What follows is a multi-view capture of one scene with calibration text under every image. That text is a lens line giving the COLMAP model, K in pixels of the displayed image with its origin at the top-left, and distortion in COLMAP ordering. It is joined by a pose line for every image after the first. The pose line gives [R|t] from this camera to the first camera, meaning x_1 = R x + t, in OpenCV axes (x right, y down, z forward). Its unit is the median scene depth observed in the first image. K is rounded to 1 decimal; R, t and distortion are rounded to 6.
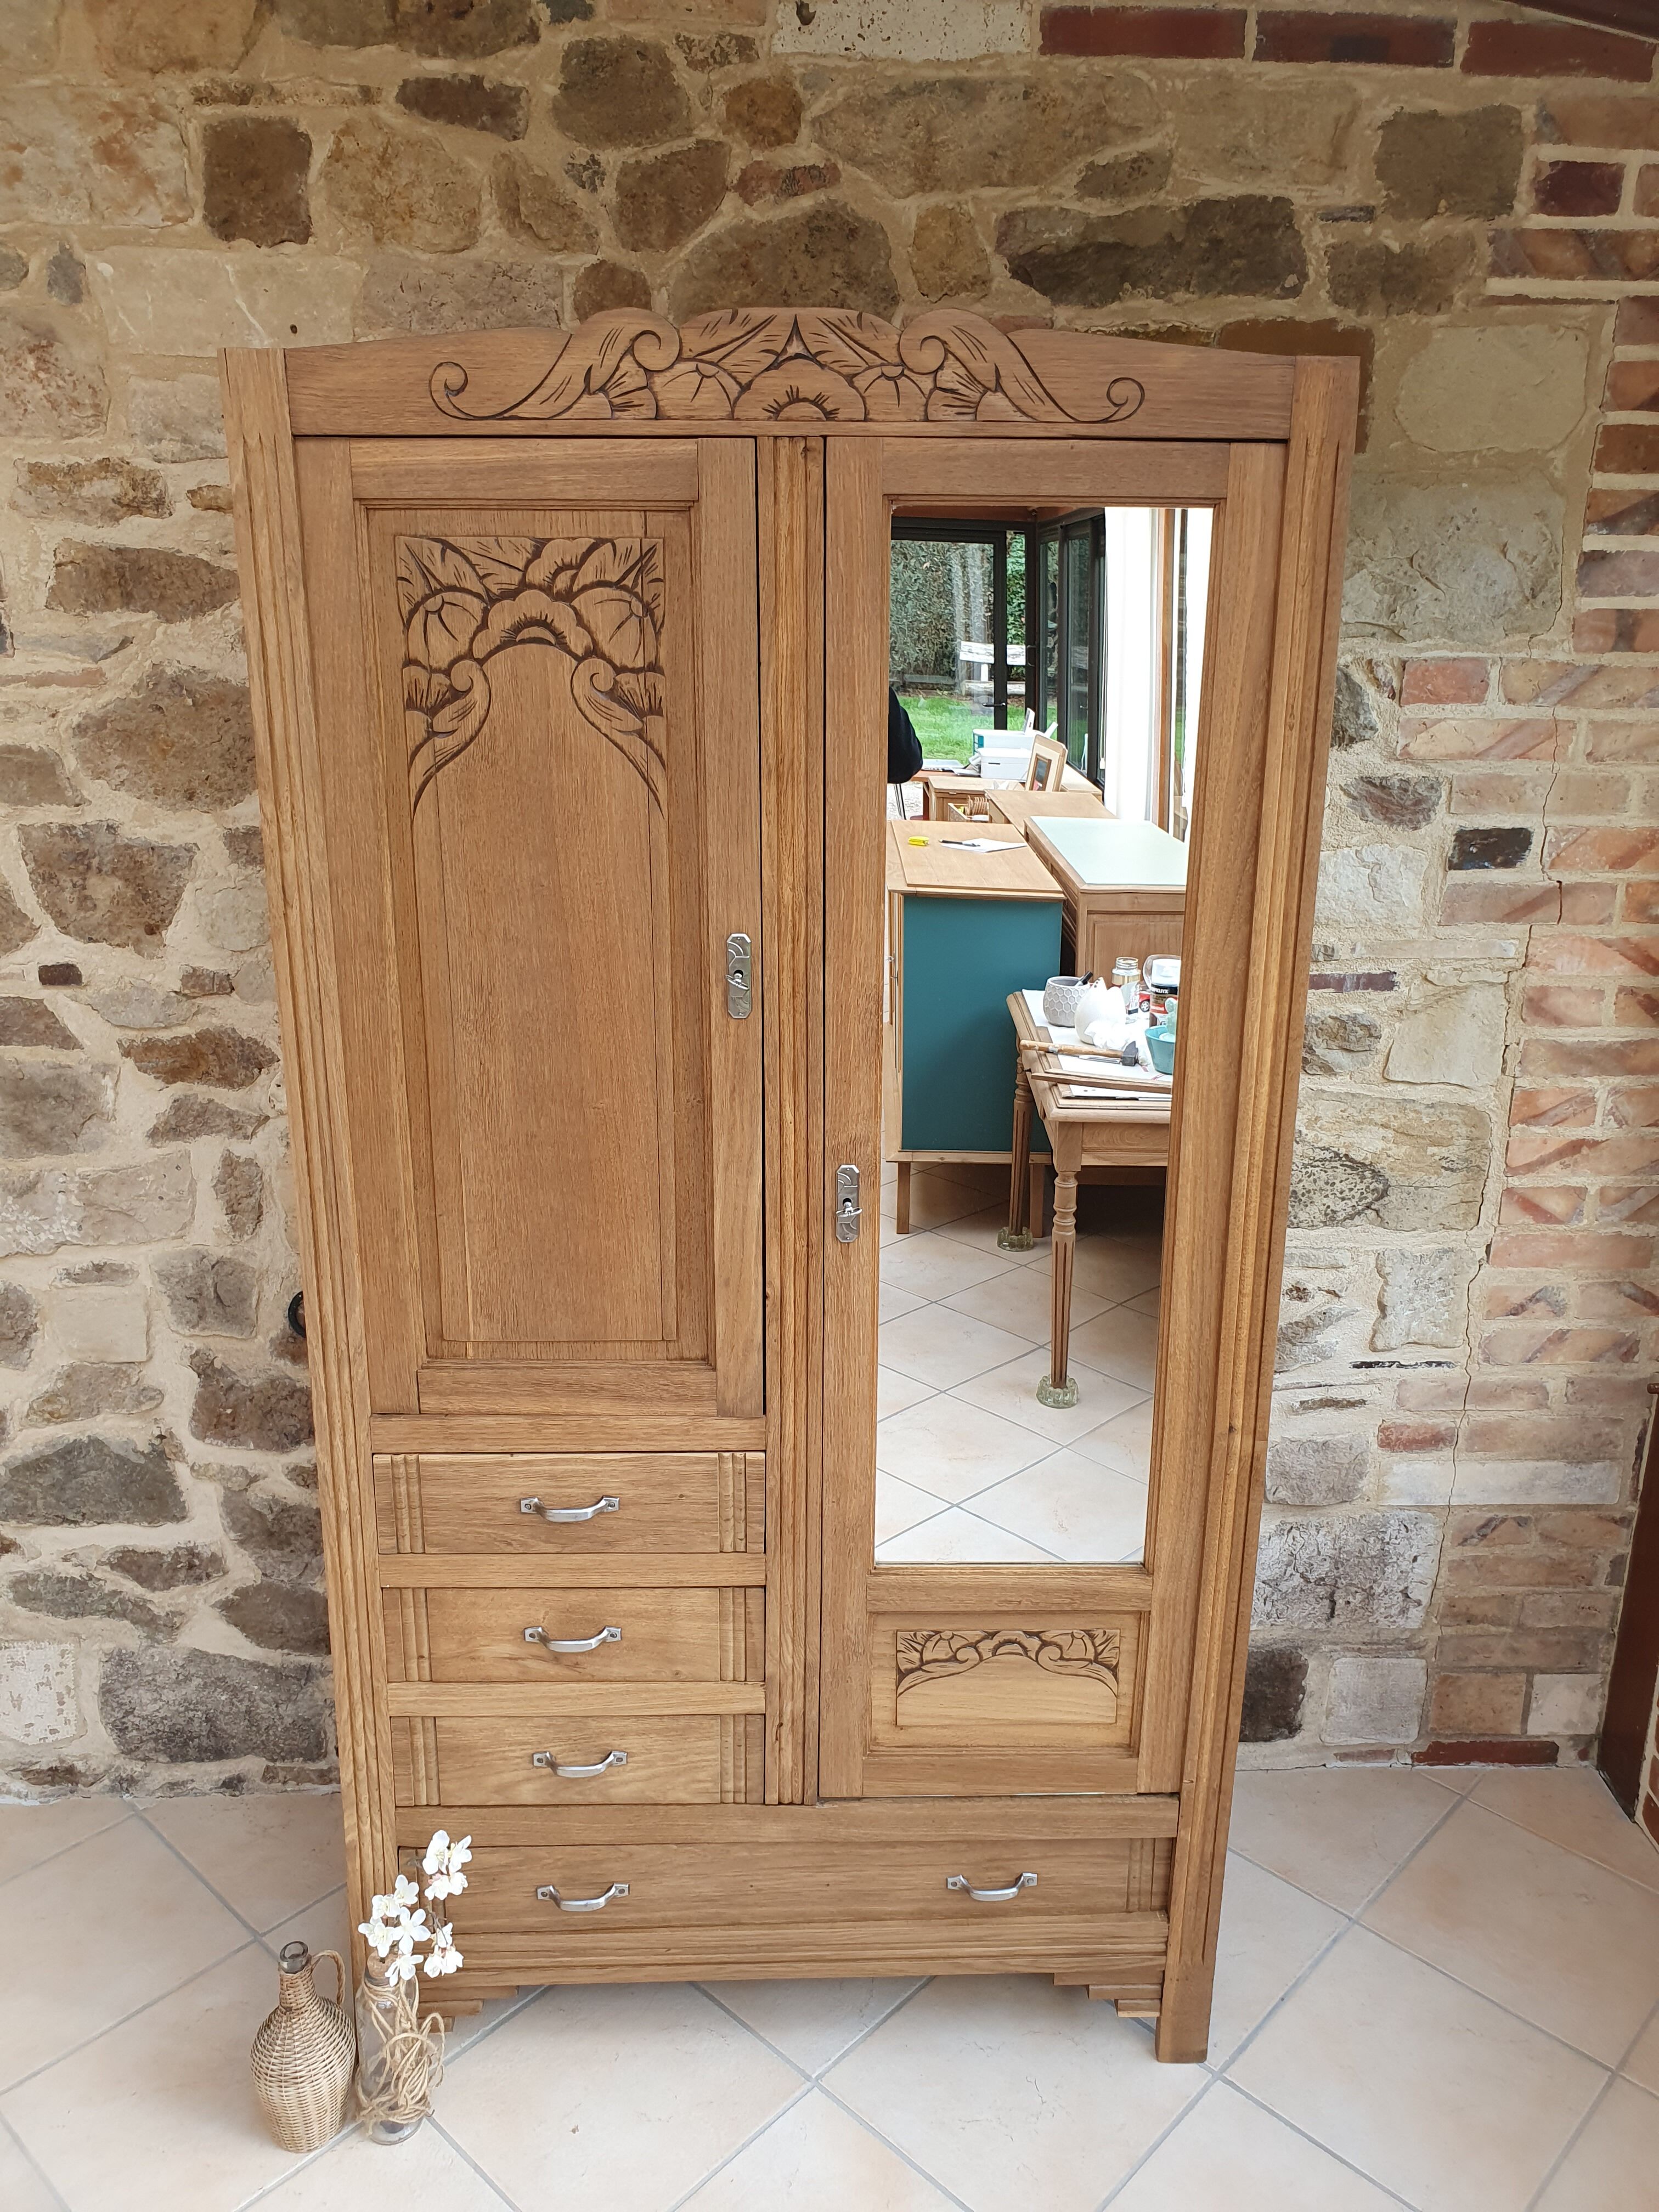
lens RADIAL K [[1756.7, 0, 837.5], [0, 1756.7, 1098.4], [0, 0, 1]] dist [-0.032574, 0.074422]
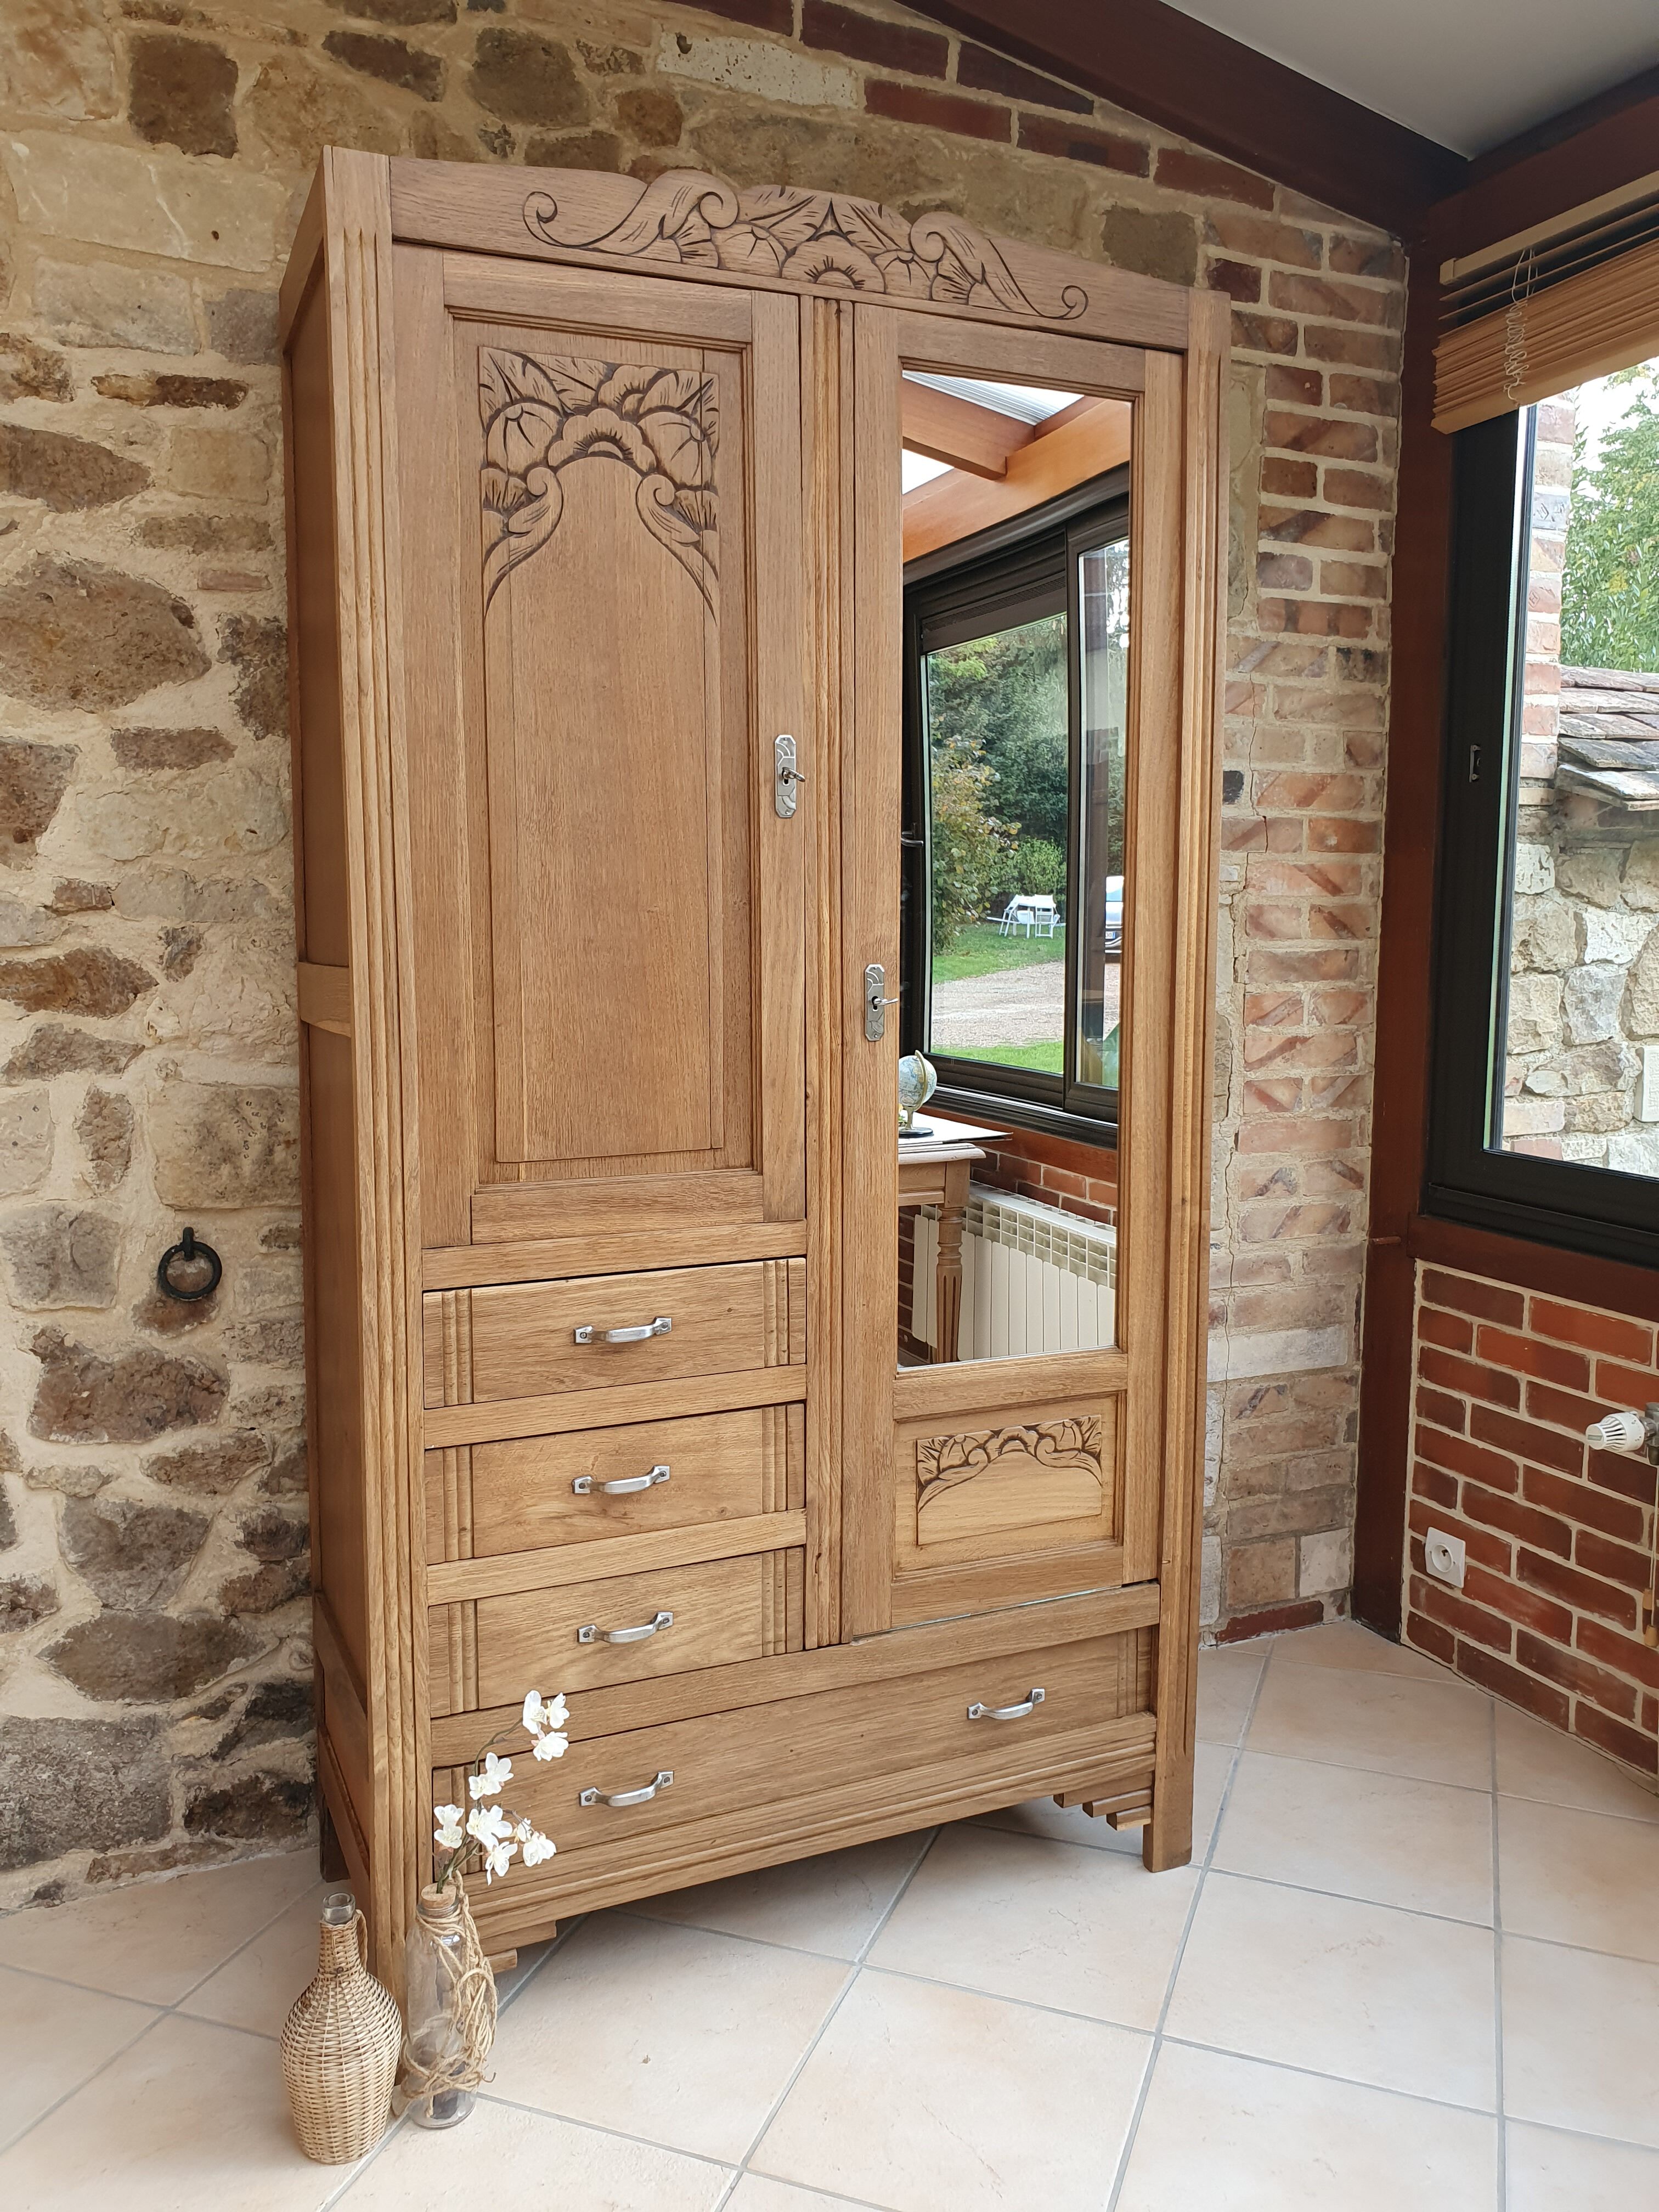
lens RADIAL K [[1759.1, 0, 831.0], [0, 1759.1, 1099.5], [0, 0, 1]] dist [-0.027118, 0.068447]
pose [[0.921711, -0.049219, 0.384743, -0.389752], [0.122477, 0.978100, -0.168287, 0.266057], [-0.368034, 0.202234, 0.907553, 0.035384]]
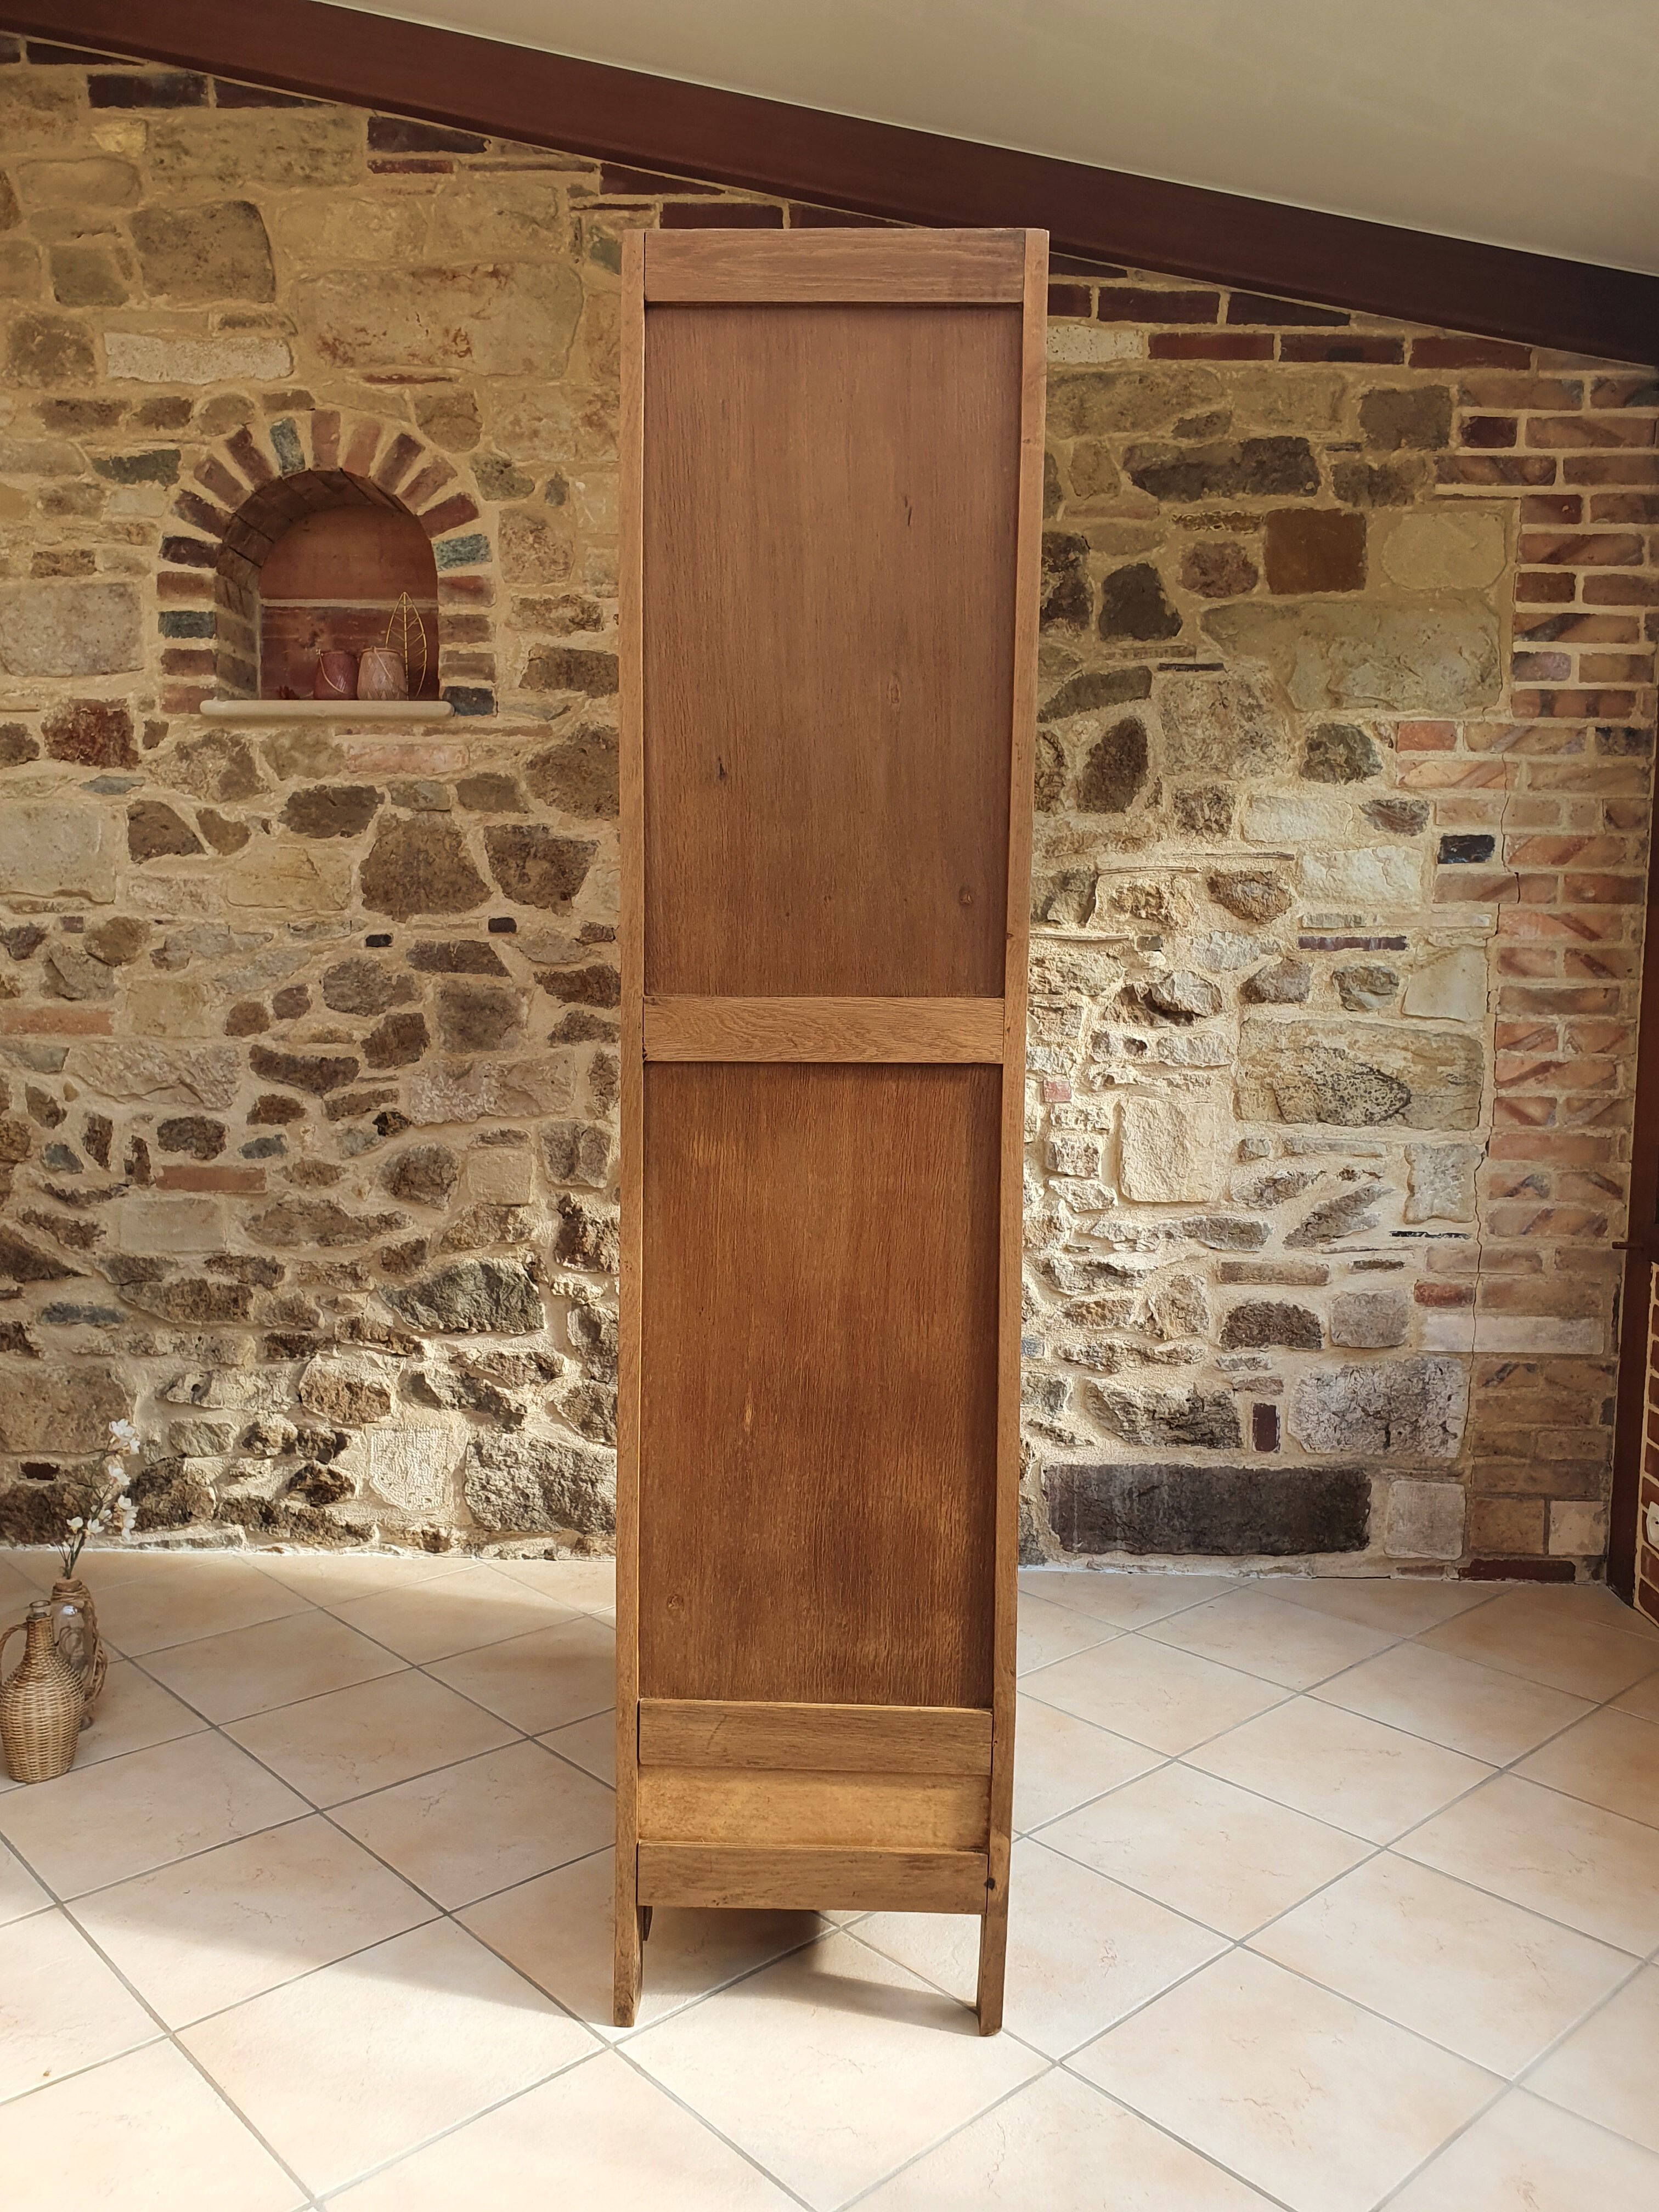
lens RADIAL K [[1756.7, 0, 837.5], [0, 1756.7, 1098.4], [0, 0, 1]] dist [-0.032574, 0.074422]
pose [[0.997488, 0.012255, -0.069764, -0.050774], [-0.026827, 0.976908, -0.211971, 0.420939], [0.065555, 0.213310, 0.974783, -0.455301]]
